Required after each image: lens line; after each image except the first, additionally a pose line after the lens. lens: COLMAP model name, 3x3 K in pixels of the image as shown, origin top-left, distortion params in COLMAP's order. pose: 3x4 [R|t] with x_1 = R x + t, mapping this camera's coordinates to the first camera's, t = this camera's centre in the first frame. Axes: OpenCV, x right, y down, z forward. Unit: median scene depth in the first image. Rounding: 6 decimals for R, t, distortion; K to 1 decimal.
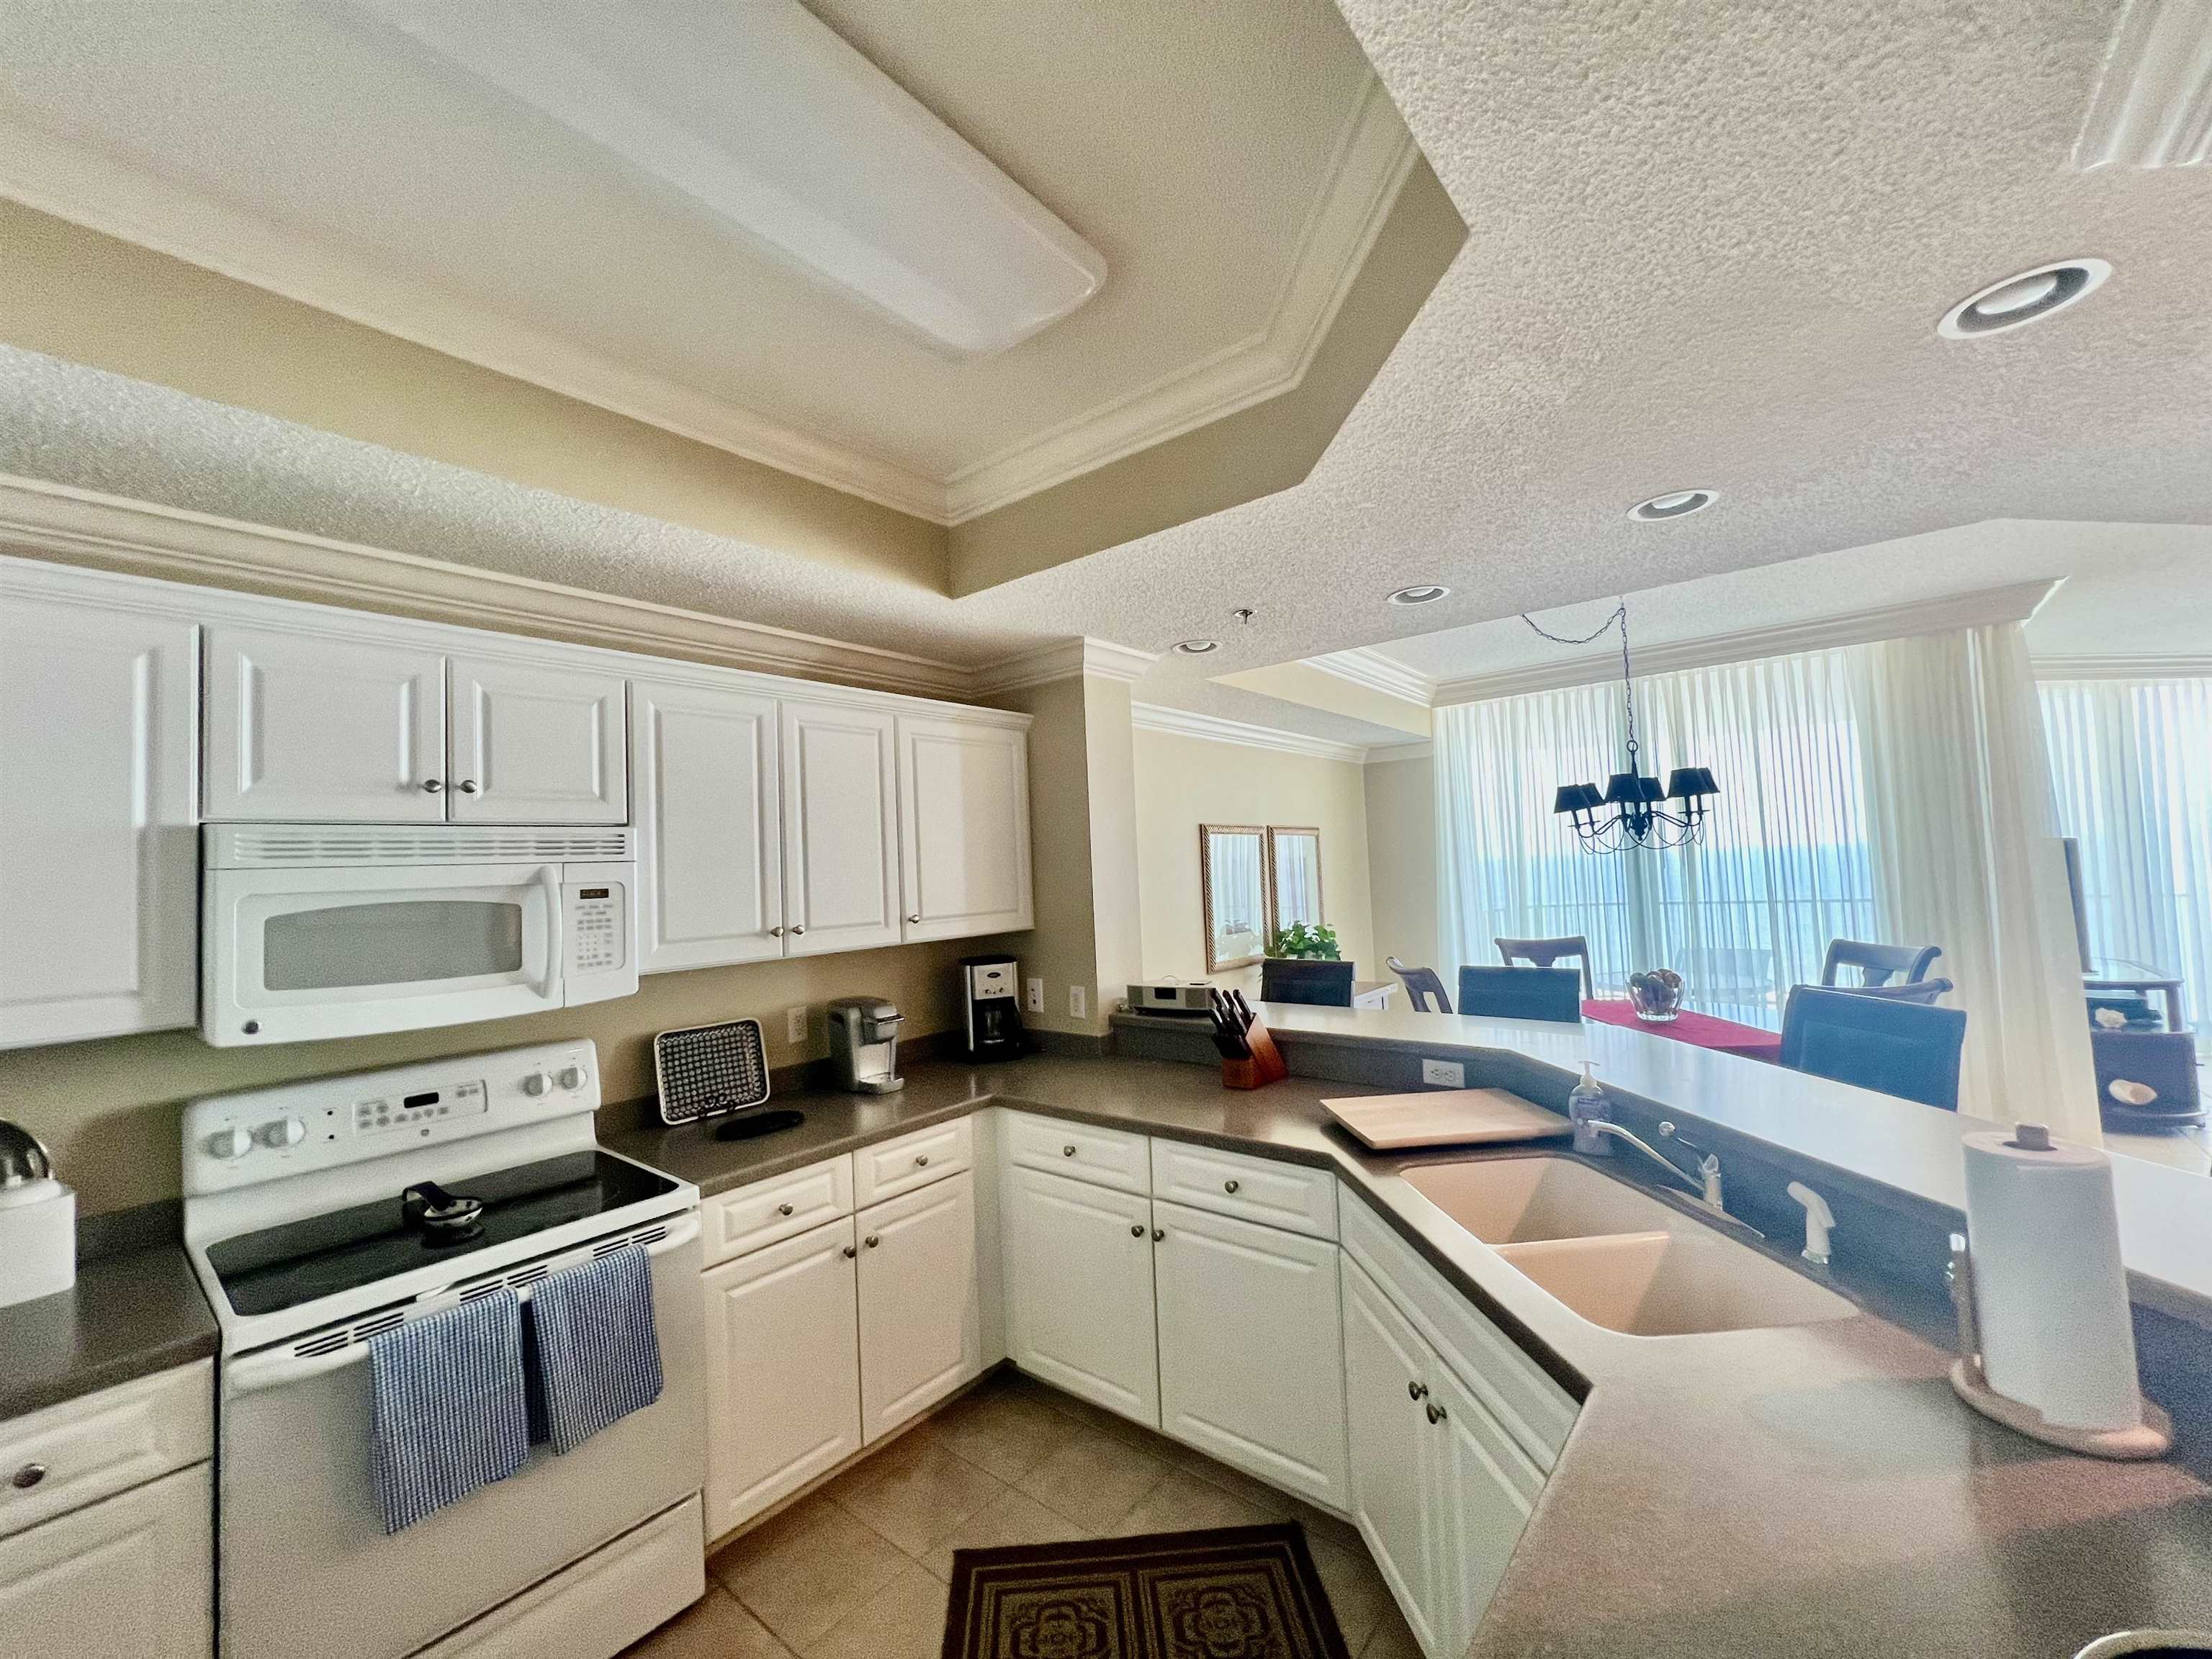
lens RADIAL K [[883.5, 0, 1102.7], [0, 883.5, 817.9], [0, 0, 1]] dist [0.001517, 0.000213]
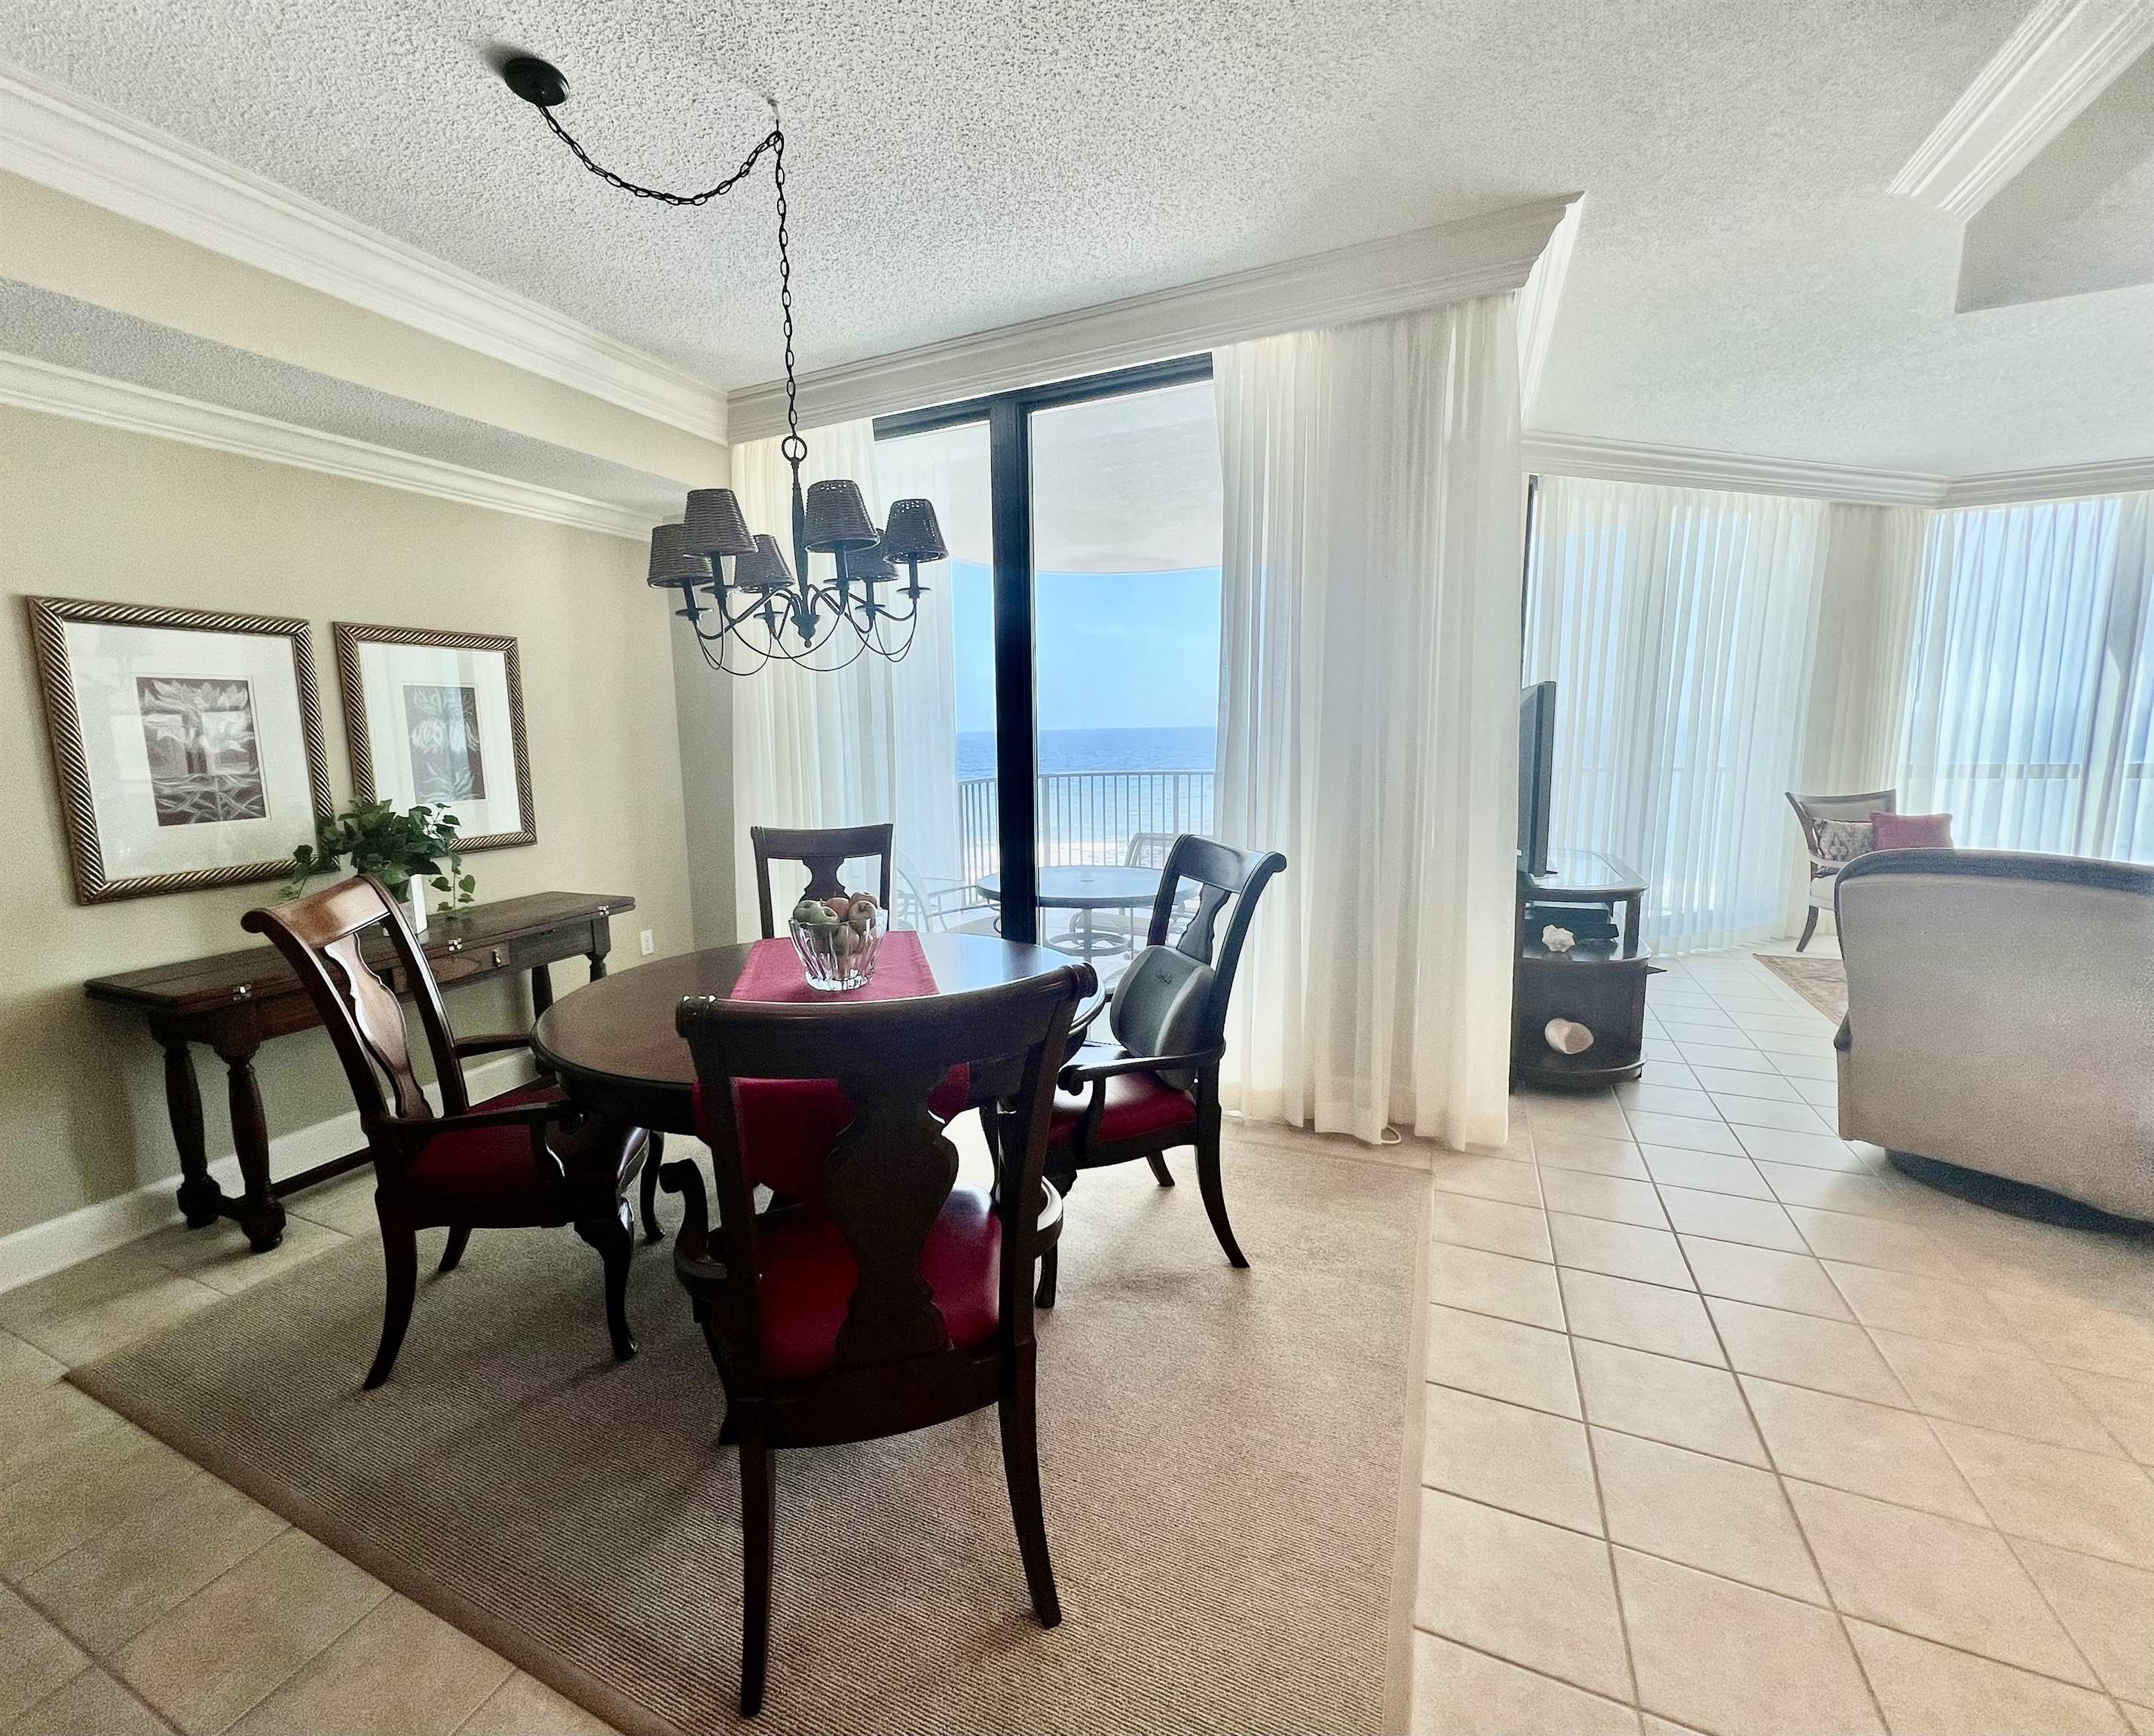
lens RADIAL K [[930.6, 0, 999.3], [0, 930.6, 866.7], [0, 0, 1]] dist [-0.001219, 0.000732]
pose [[0.975872, -0.009795, 0.218123, 0.542193], [-0.033321, 0.980610, 0.193115, 0.038567], [-0.215786, -0.195724, 0.956624, 0.396932]]
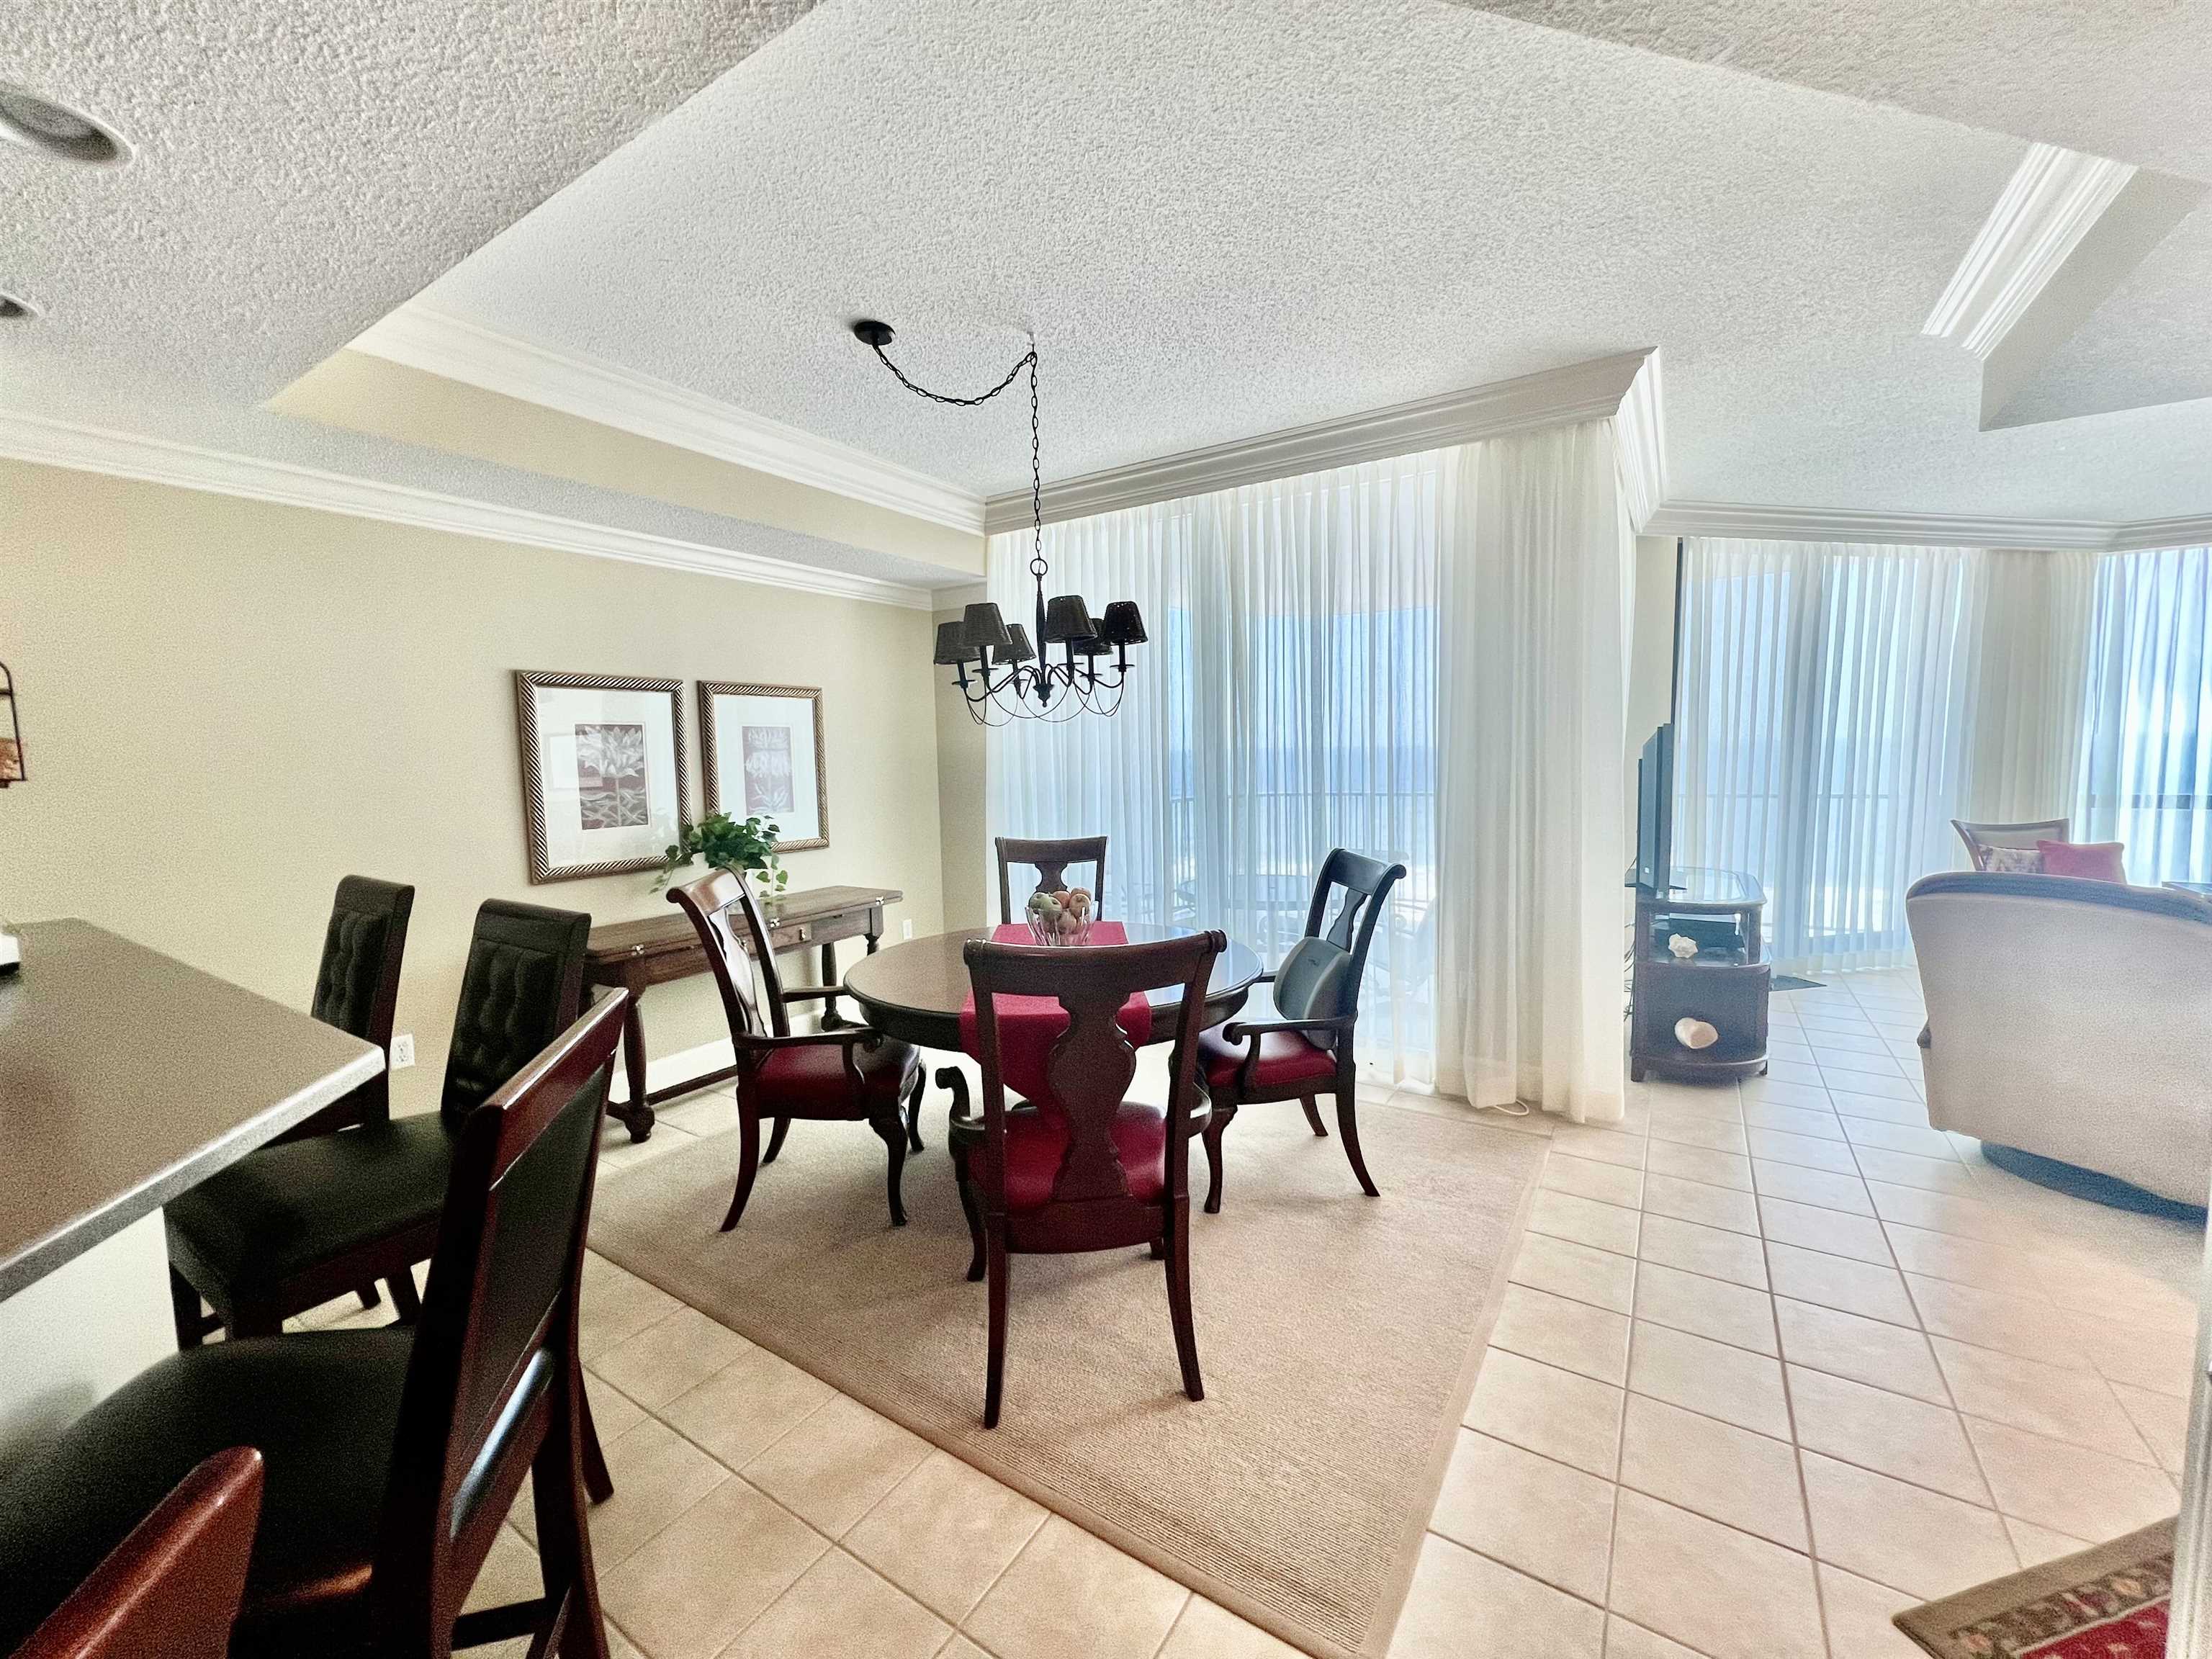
lens RADIAL K [[883.5, 0, 1104.8], [0, 883.5, 830.1], [0, 0, 1]] dist [0.001517, 0.000213]
pose [[0.995371, 0.017024, 0.094585, 0.536325], [-0.030557, 0.989173, 0.143535, 0.018411], [-0.091117, -0.145761, 0.985115, 0.265408]]
